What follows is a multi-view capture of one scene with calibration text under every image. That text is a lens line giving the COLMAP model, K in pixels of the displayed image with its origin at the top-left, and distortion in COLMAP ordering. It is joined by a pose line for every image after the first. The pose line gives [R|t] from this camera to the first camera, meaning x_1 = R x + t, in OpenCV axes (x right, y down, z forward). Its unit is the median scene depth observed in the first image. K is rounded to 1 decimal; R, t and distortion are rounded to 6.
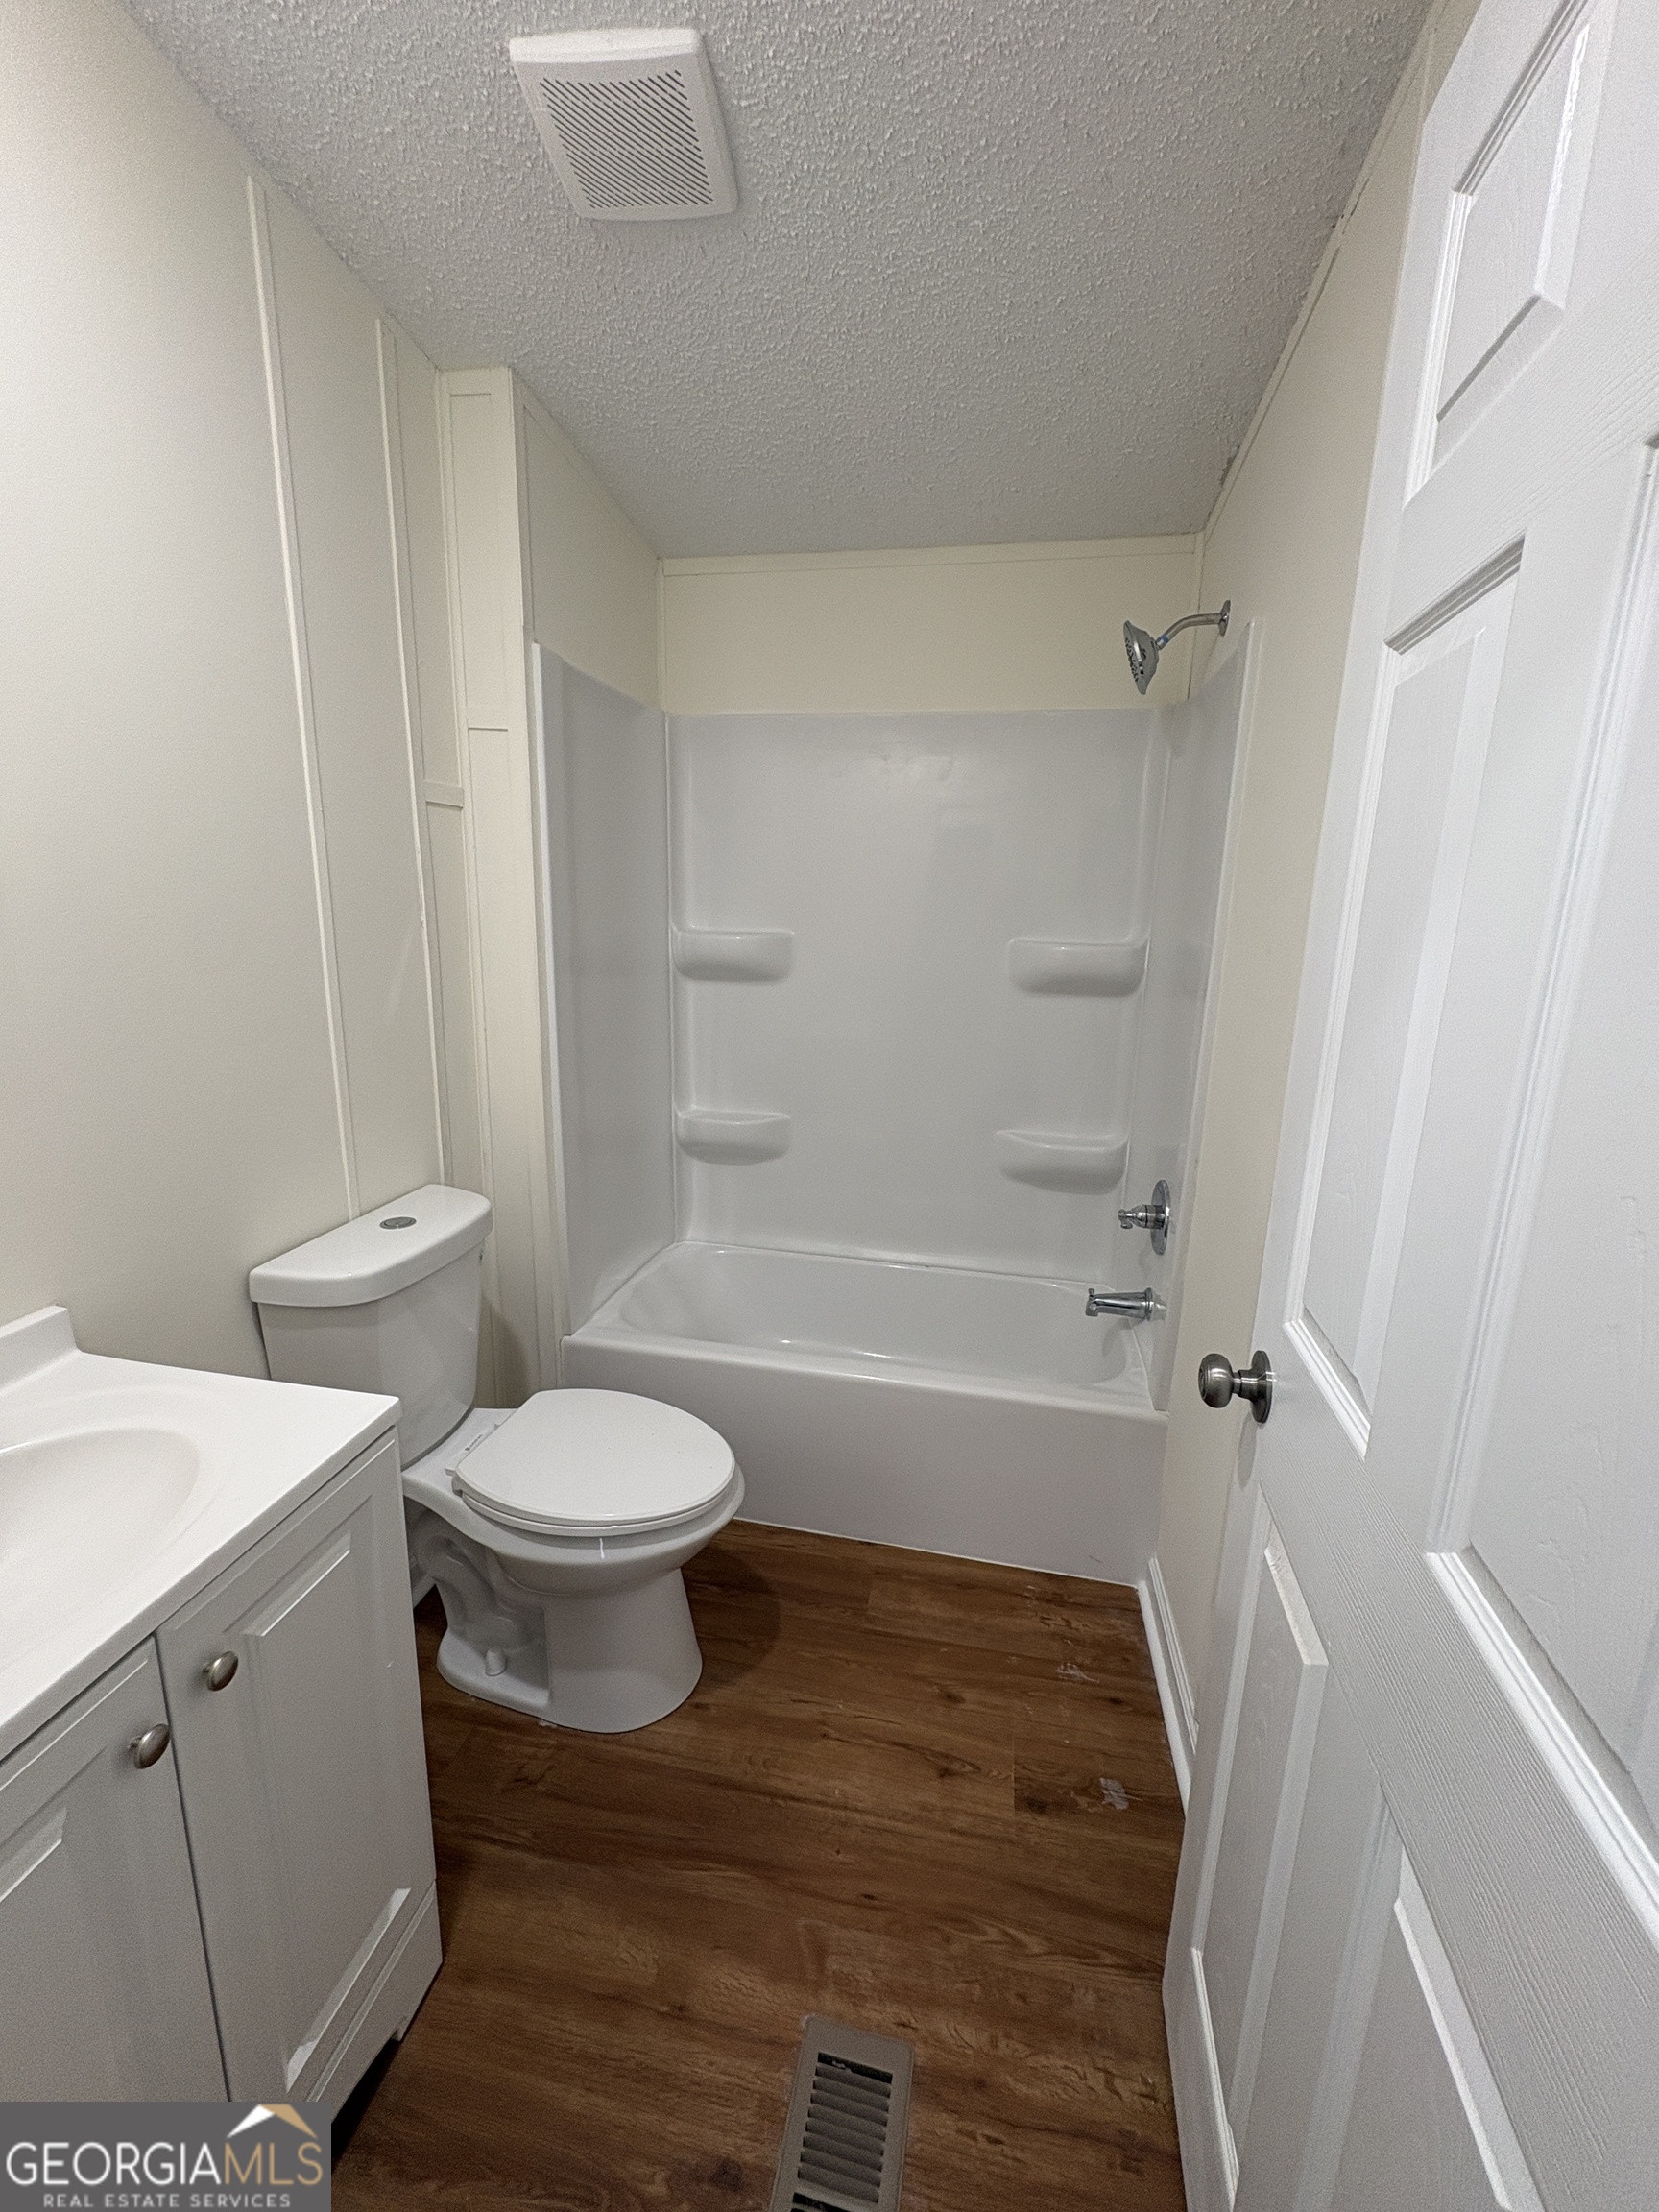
lens RADIAL K [[880.7, 0, 829.5], [0, 880.7, 1106.0], [0, 0, 1]] dist [0.001276, -0.000015]
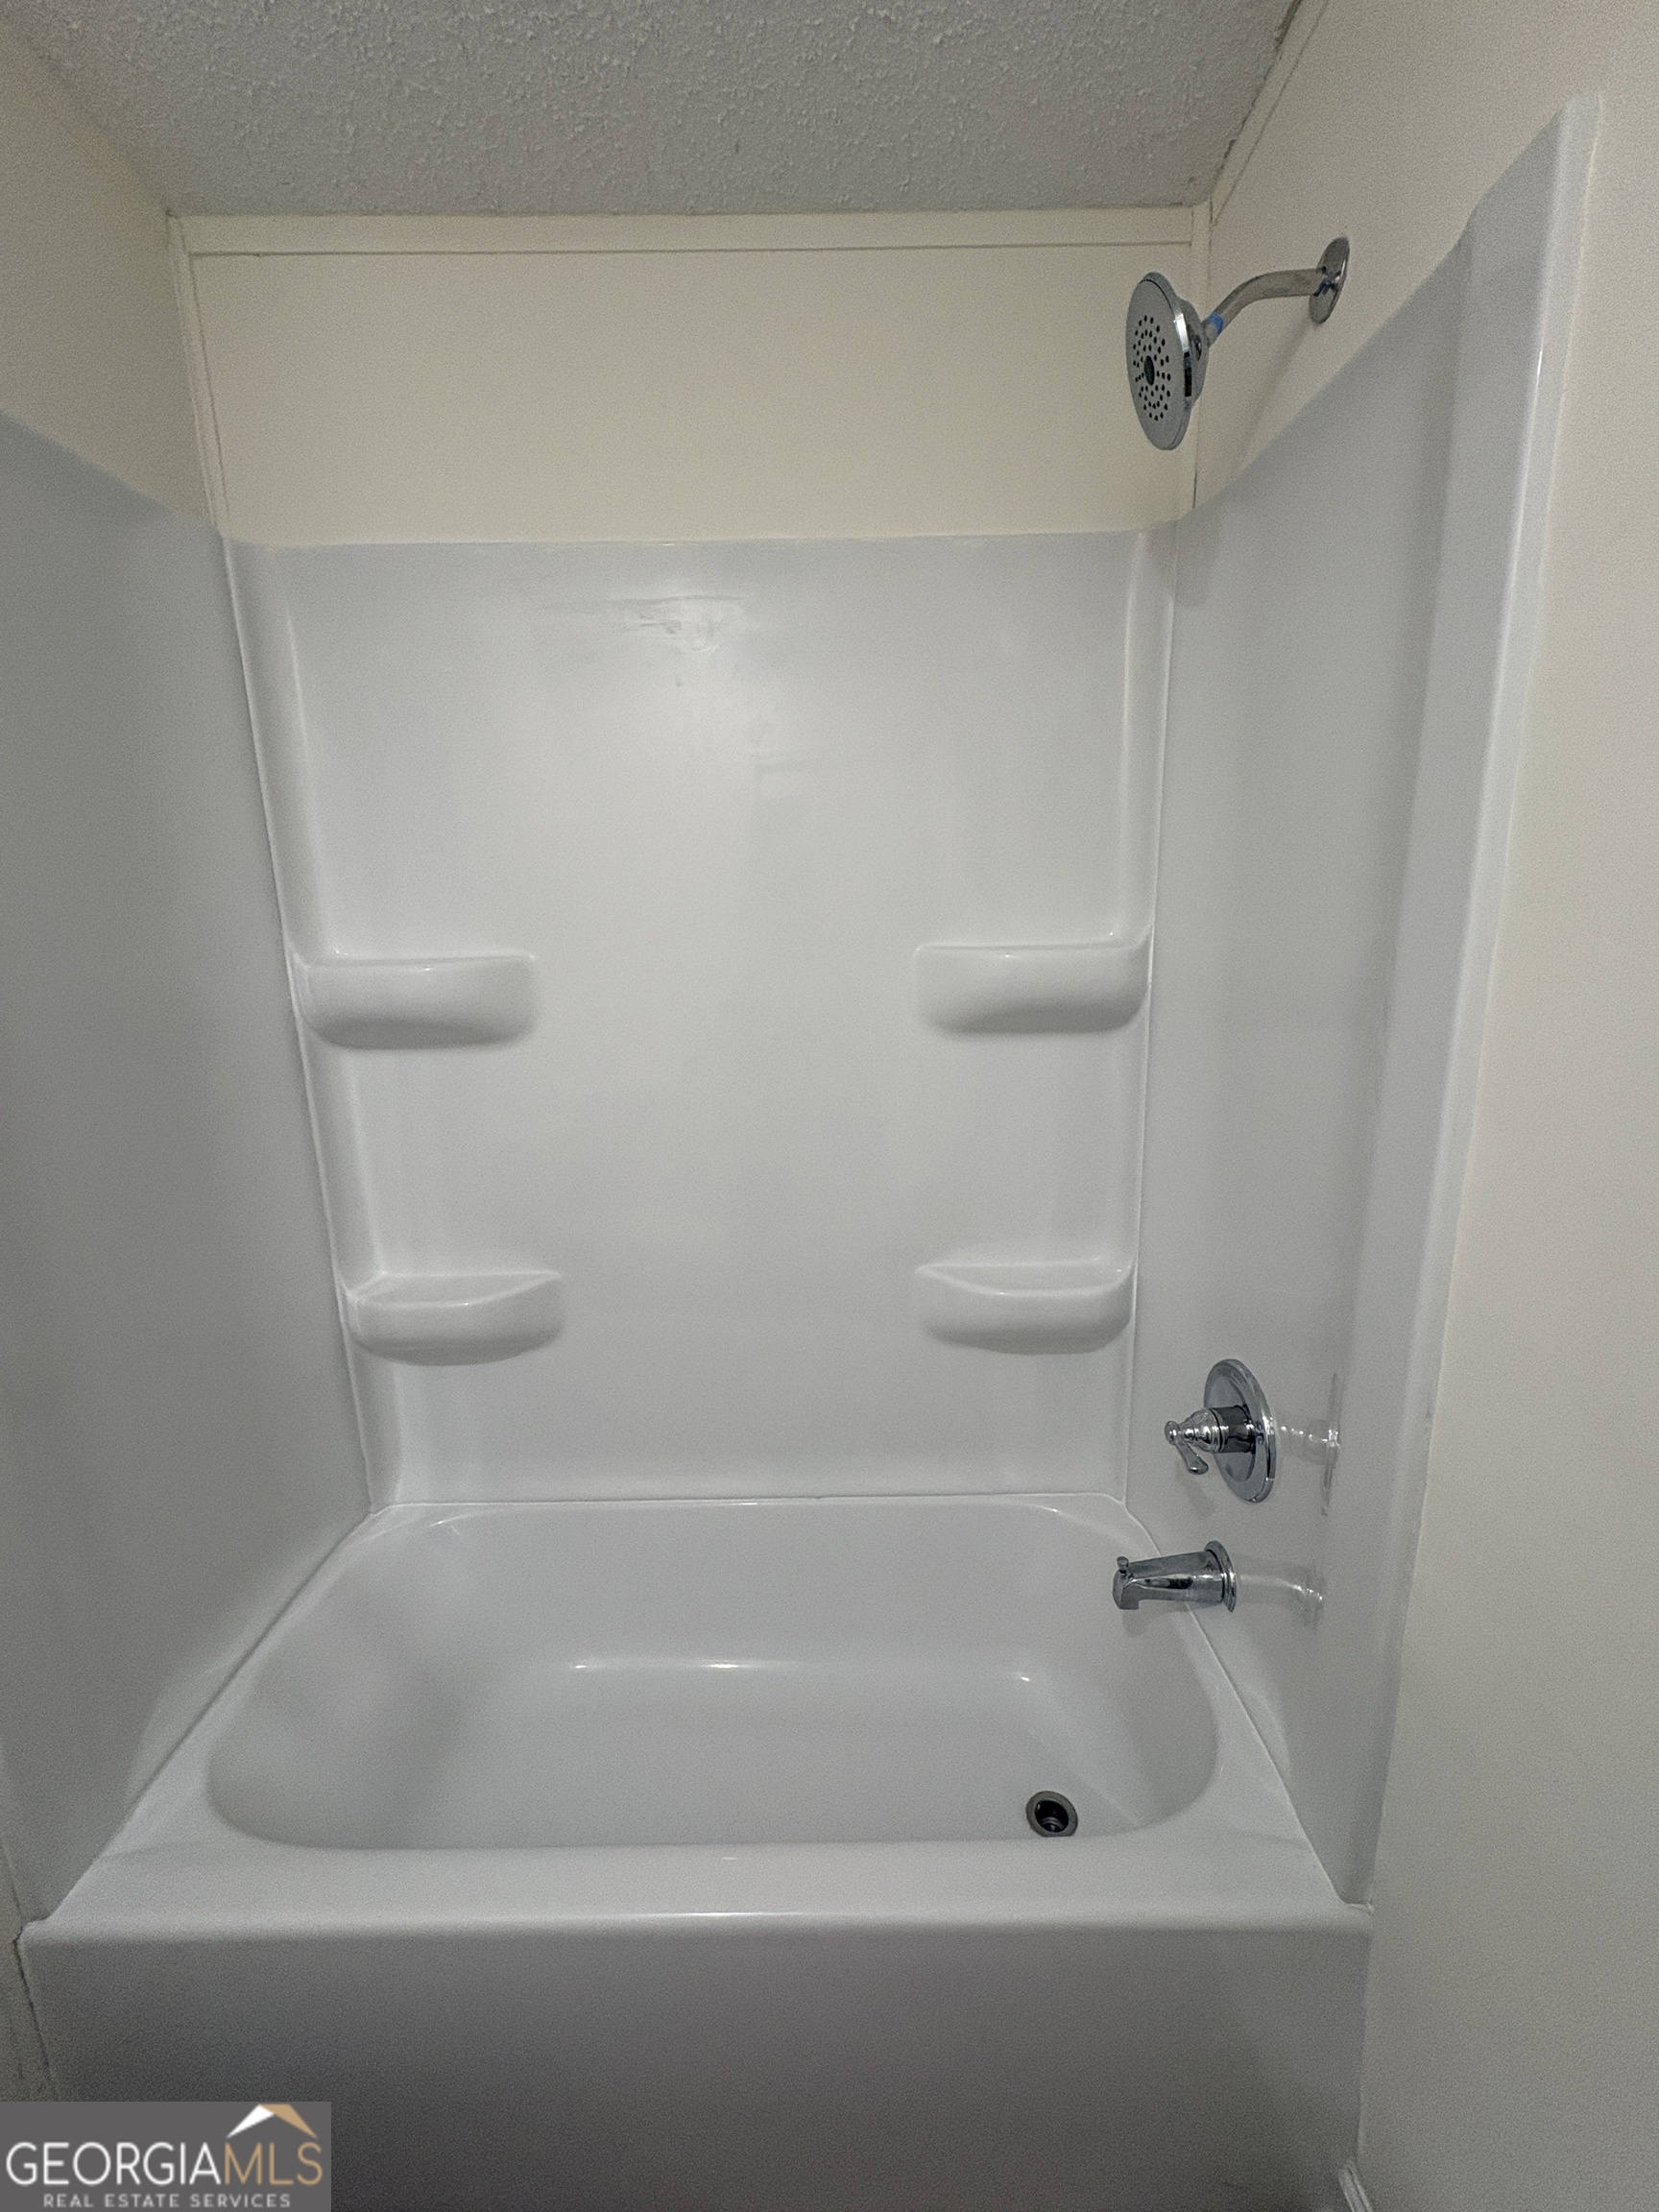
lens RADIAL K [[882.1, 0, 827.2], [0, 882.1, 1104.0], [0, 0, 1]] dist [0.002175, 0.000318]
pose [[0.978770, -0.086266, 0.185923, 0.033070], [0.087717, 0.996145, 0.000426, -0.098224], [-0.185244, 0.015892, 0.982564, 0.477515]]
